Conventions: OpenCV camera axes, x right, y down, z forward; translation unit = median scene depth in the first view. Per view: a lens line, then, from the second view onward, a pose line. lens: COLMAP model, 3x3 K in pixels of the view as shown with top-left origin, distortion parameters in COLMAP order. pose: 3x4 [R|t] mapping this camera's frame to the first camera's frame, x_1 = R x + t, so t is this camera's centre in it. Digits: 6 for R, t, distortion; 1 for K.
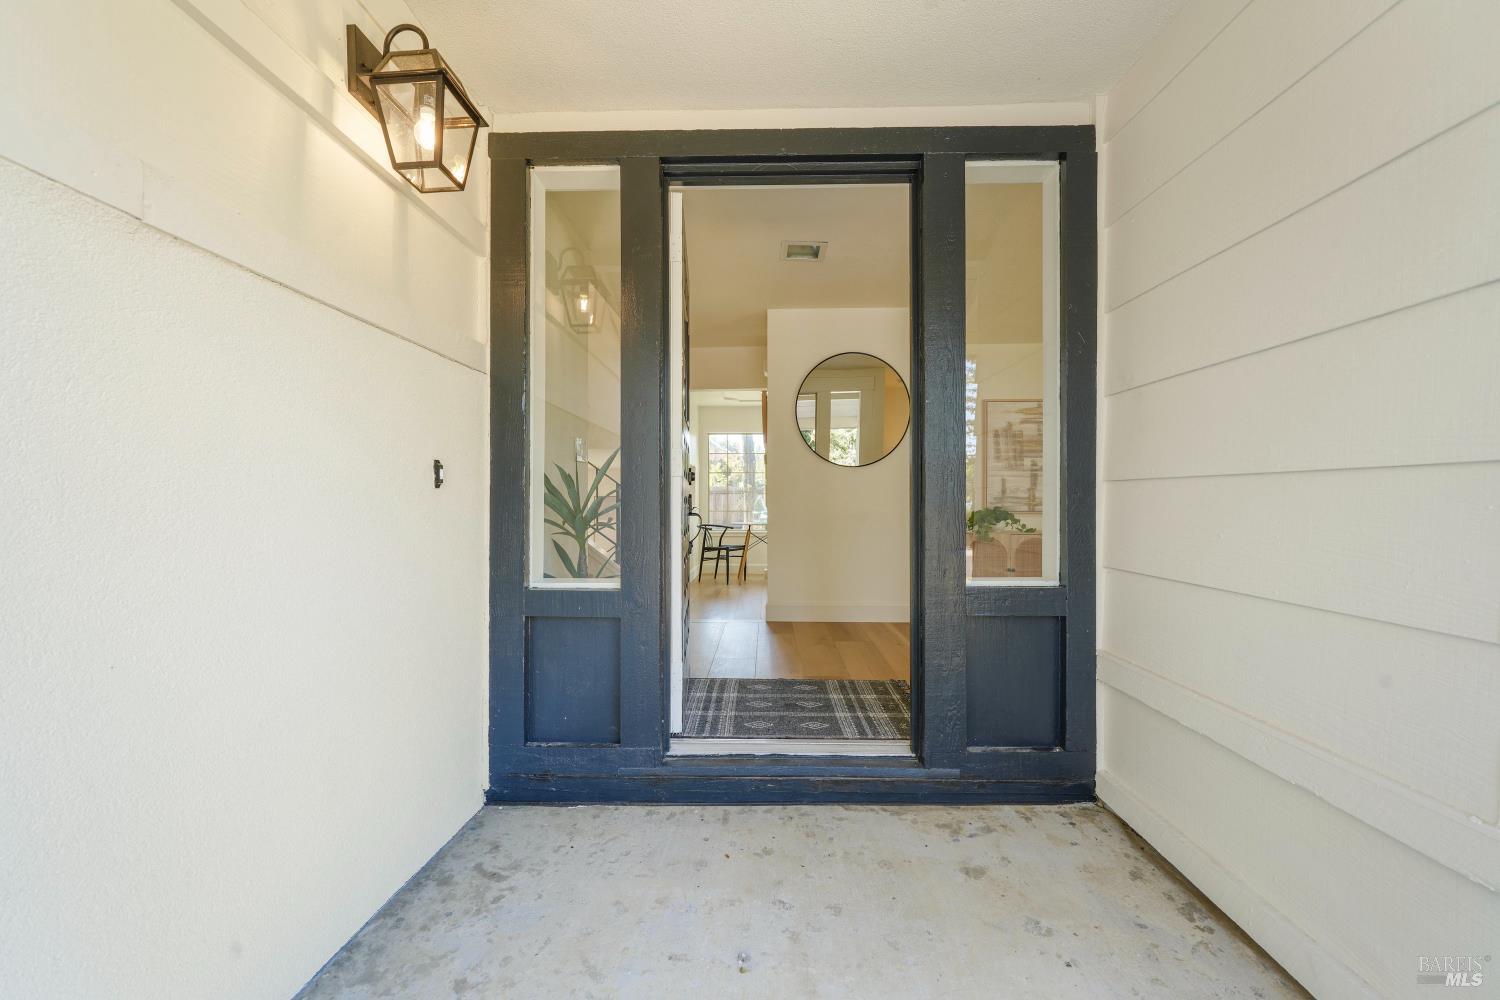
lens RADIAL K [[601.1, 0, 755.3], [0, 601.1, 502.5], [0, 0, 1]] dist [-0.005236, 0.000483]
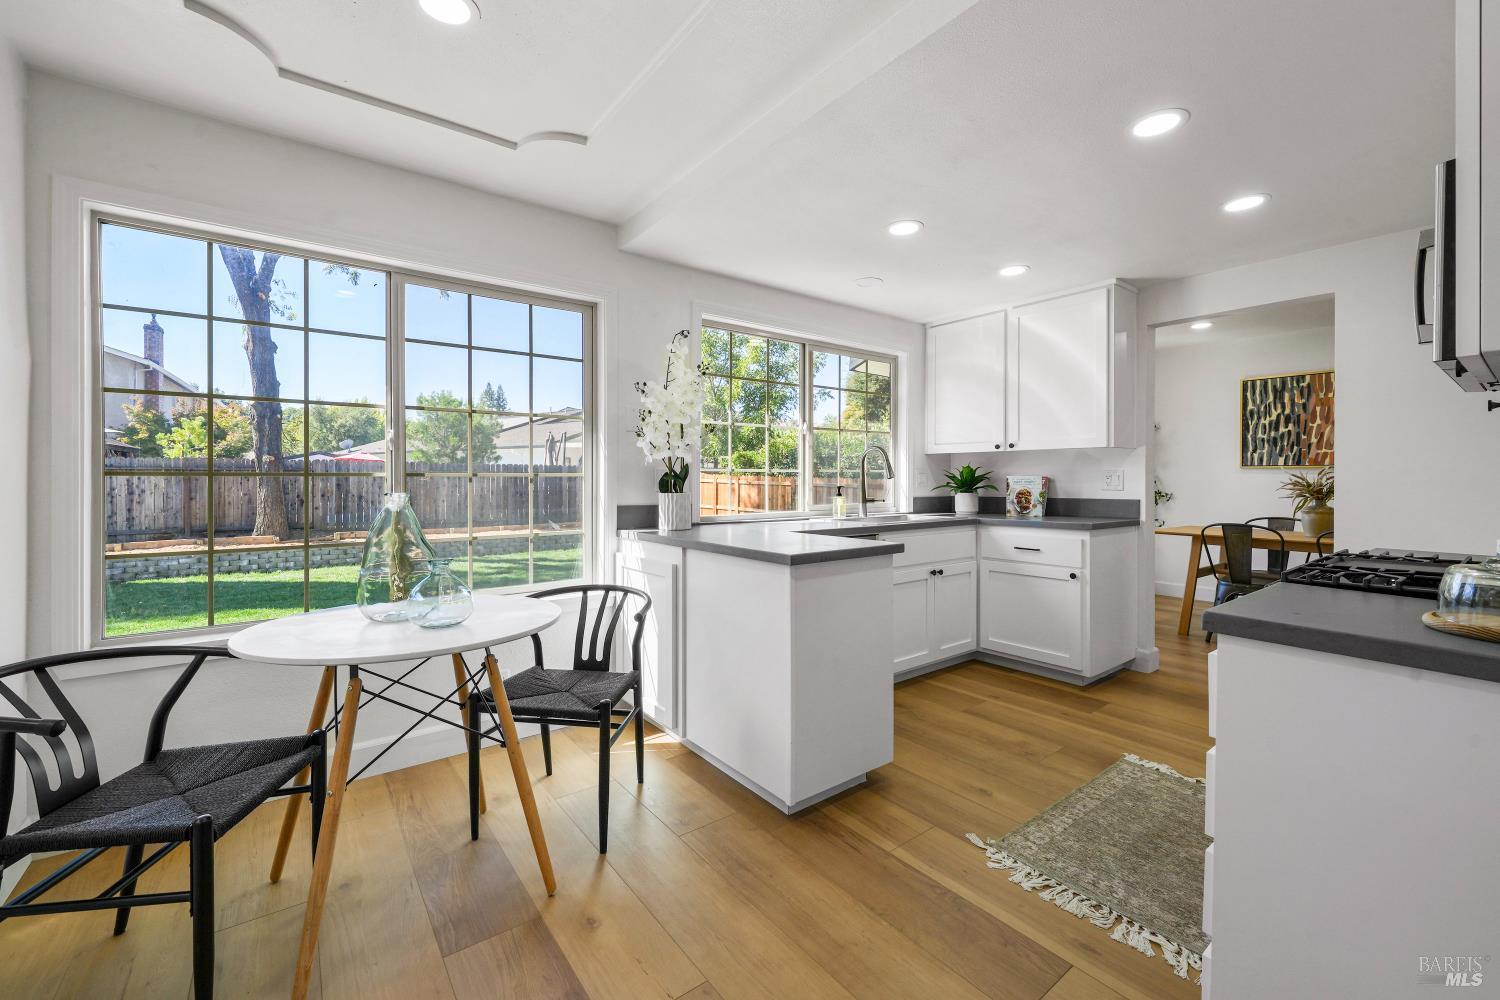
lens RADIAL K [[601.1, 0, 751.8], [0, 601.1, 480.8], [0, 0, 1]] dist [-0.005236, 0.000483]
pose [[0.782052, -0.003595, 0.623203, -0.021564], [0.002514, 0.999993, 0.002614, -0.025366], [-0.623208, -0.000478, 0.782056, 1.087630]]
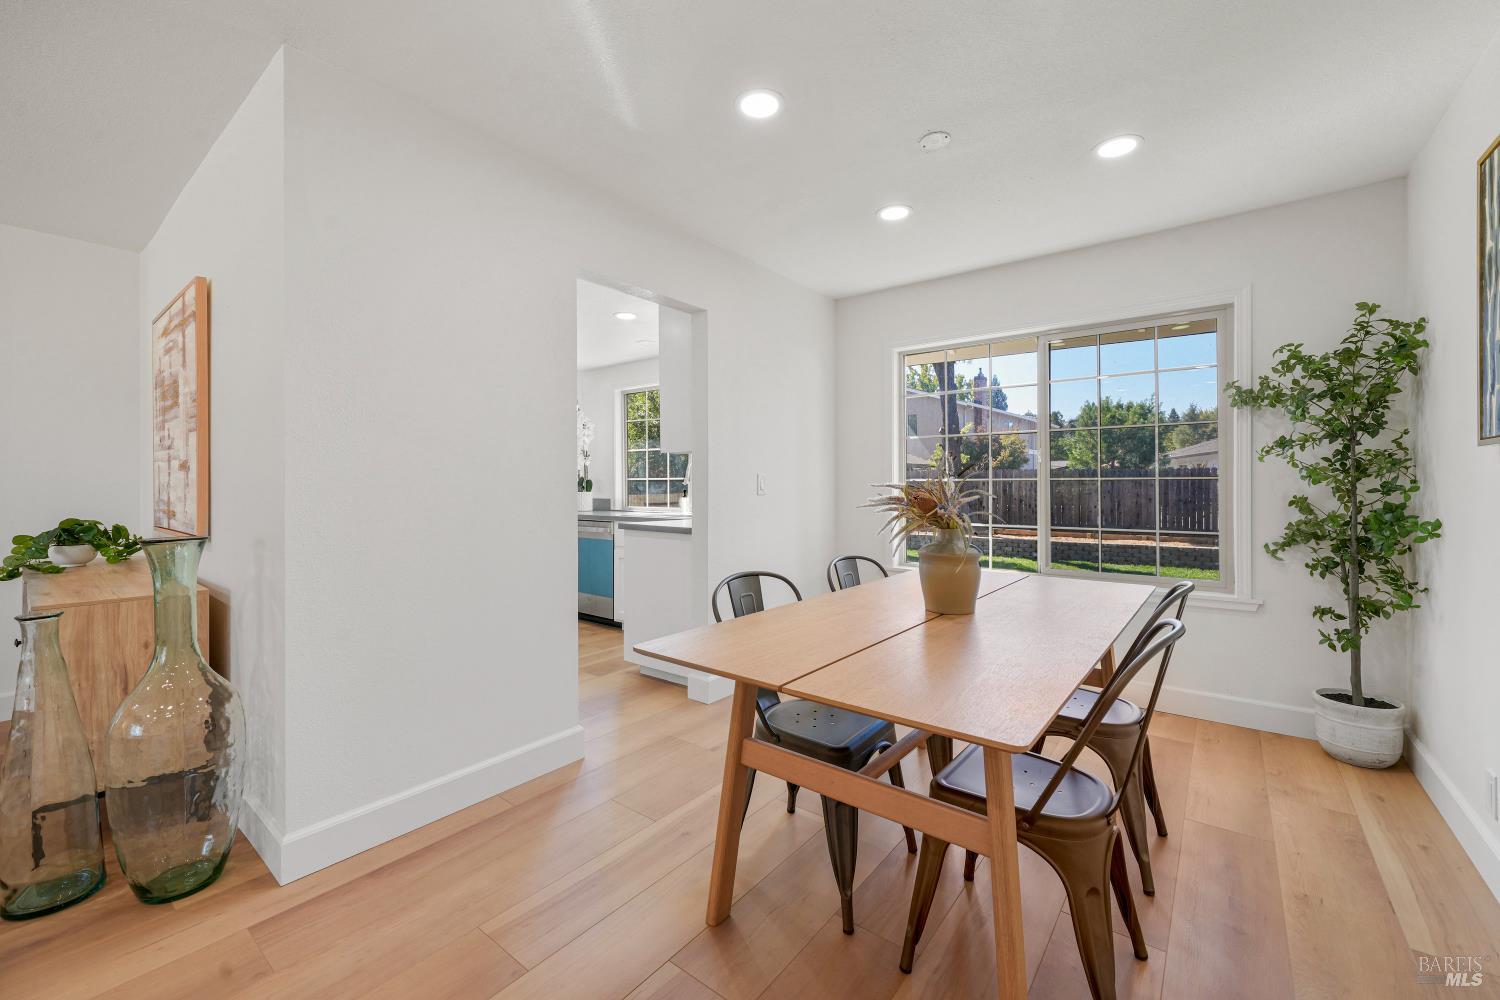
lens RADIAL K [[601.1, 0, 745.2], [0, 601.1, 486.6], [0, 0, 1]] dist [-0.005236, 0.000483]
pose [[0.802156, -0.000631, -0.597114, 1.142692], [0.000793, 1.000000, 0.000009, -0.021280], [0.597114, -0.000480, 0.802157, 0.884015]]
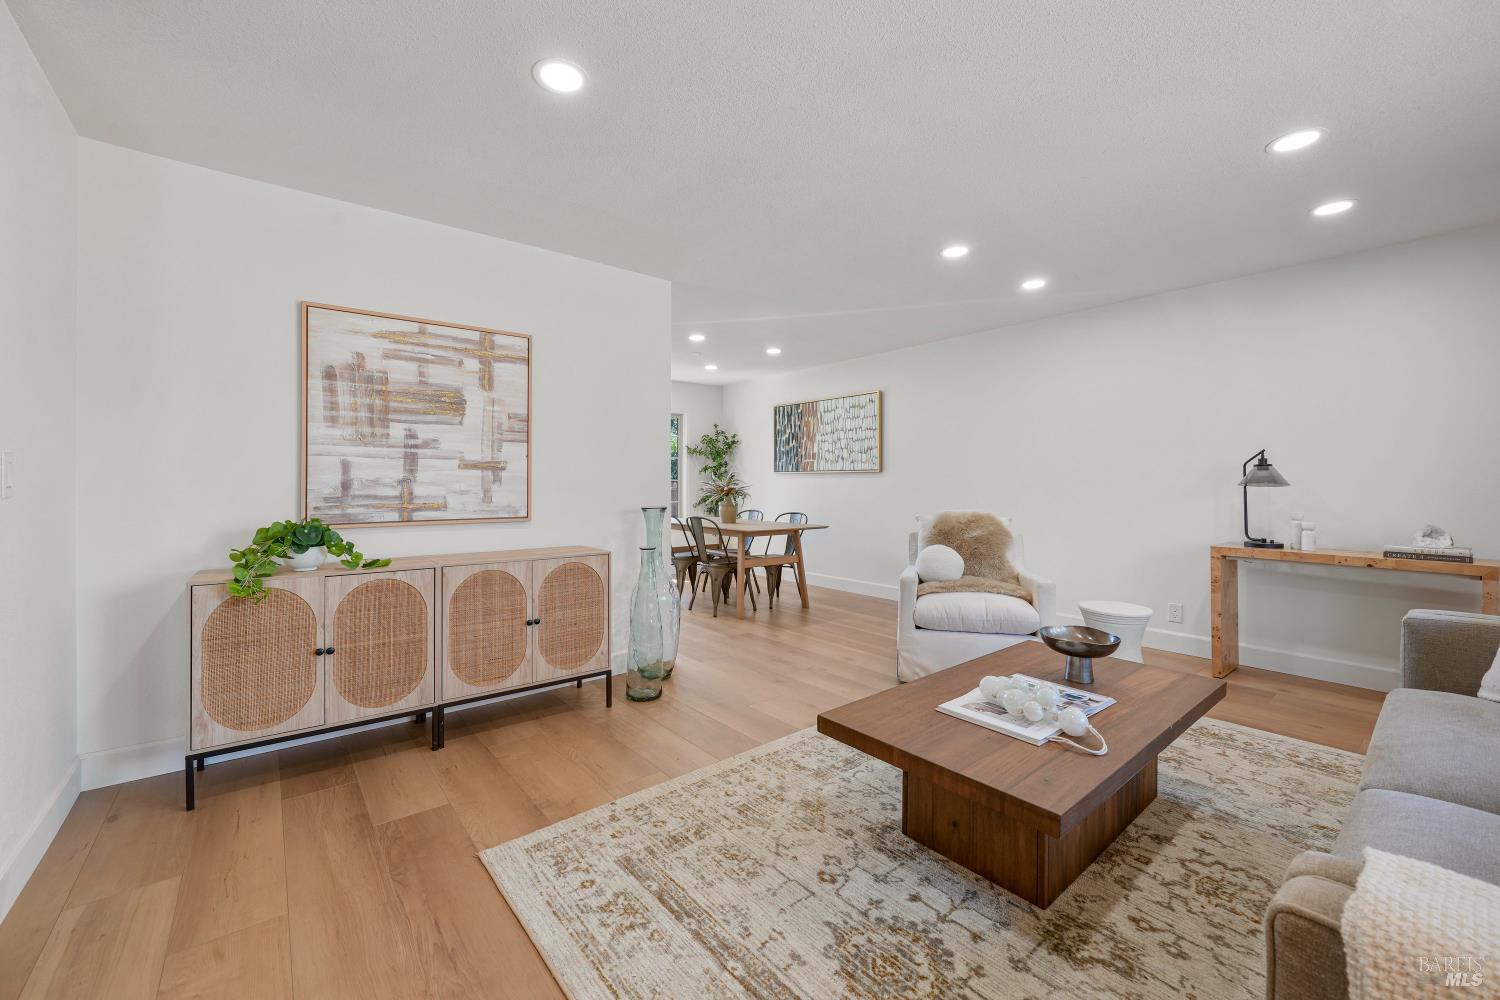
lens RADIAL K [[601.1, 0, 731.2], [0, 601.1, 476.3], [0, 0, 1]] dist [-0.005236, 0.000483]
pose [[0.773628, 0.005941, 0.633612, 0.343587], [0.003665, 0.999897, -0.013850, -0.017873], [-0.633629, 0.013037, 0.773527, 0.392038]]
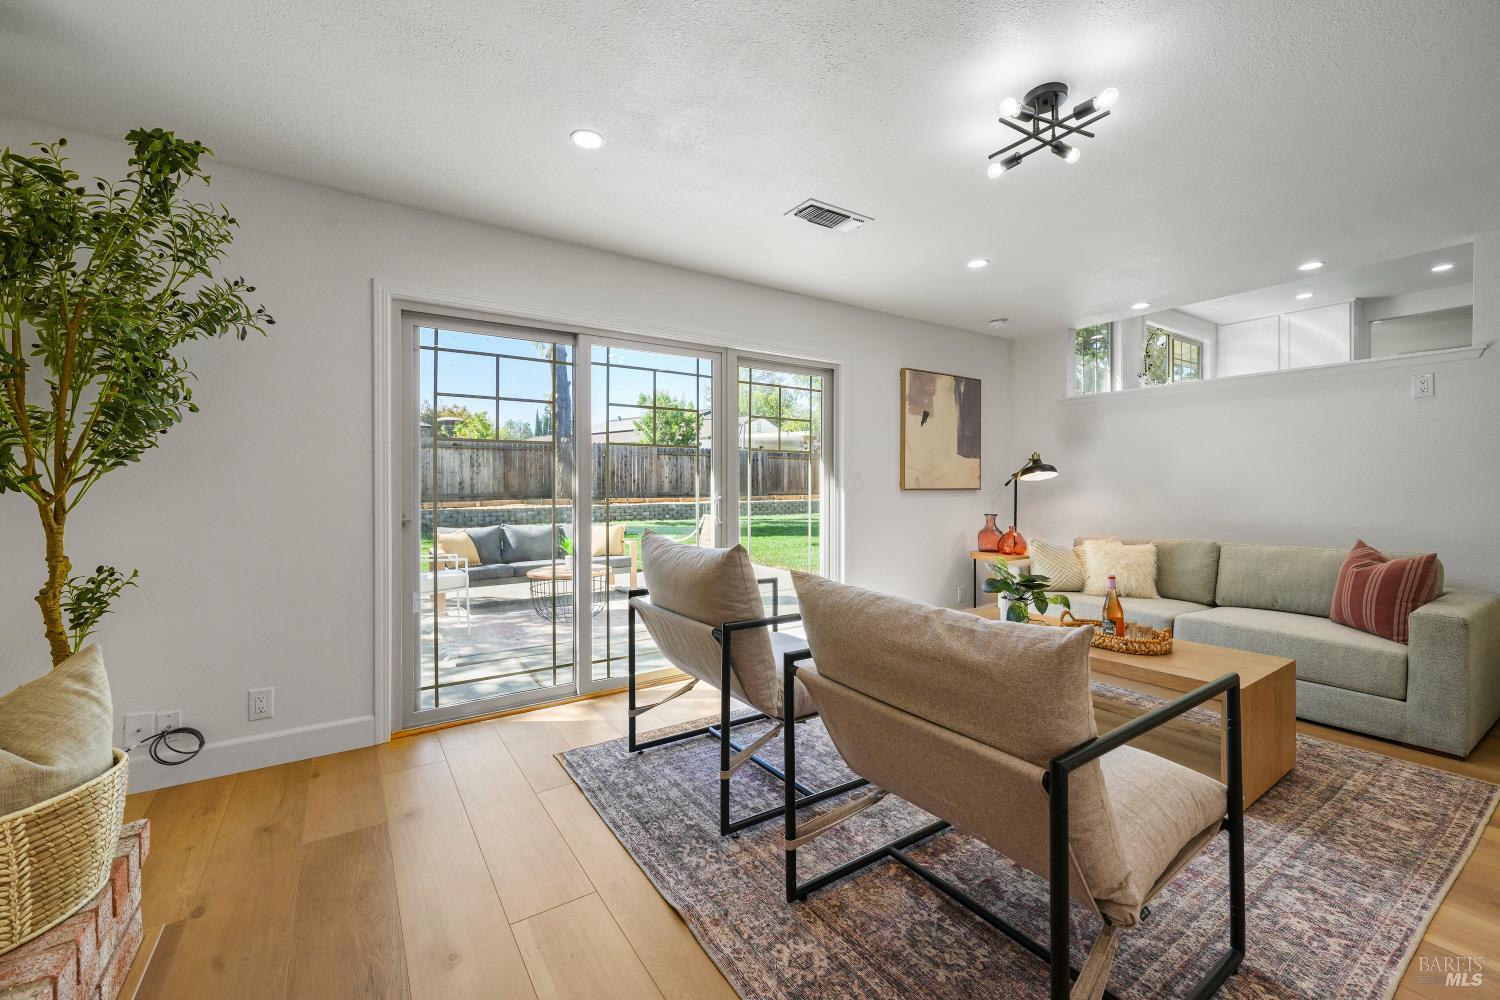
lens RADIAL K [[601.1, 0, 743.6], [0, 601.1, 491.6], [0, 0, 1]] dist [-0.005236, 0.000483]
pose [[0.825070, -0.011724, 0.564909, -1.168489], [0.008102, 0.999927, 0.008920, 0.156849], [-0.564973, -0.002782, 0.825105, 1.056915]]
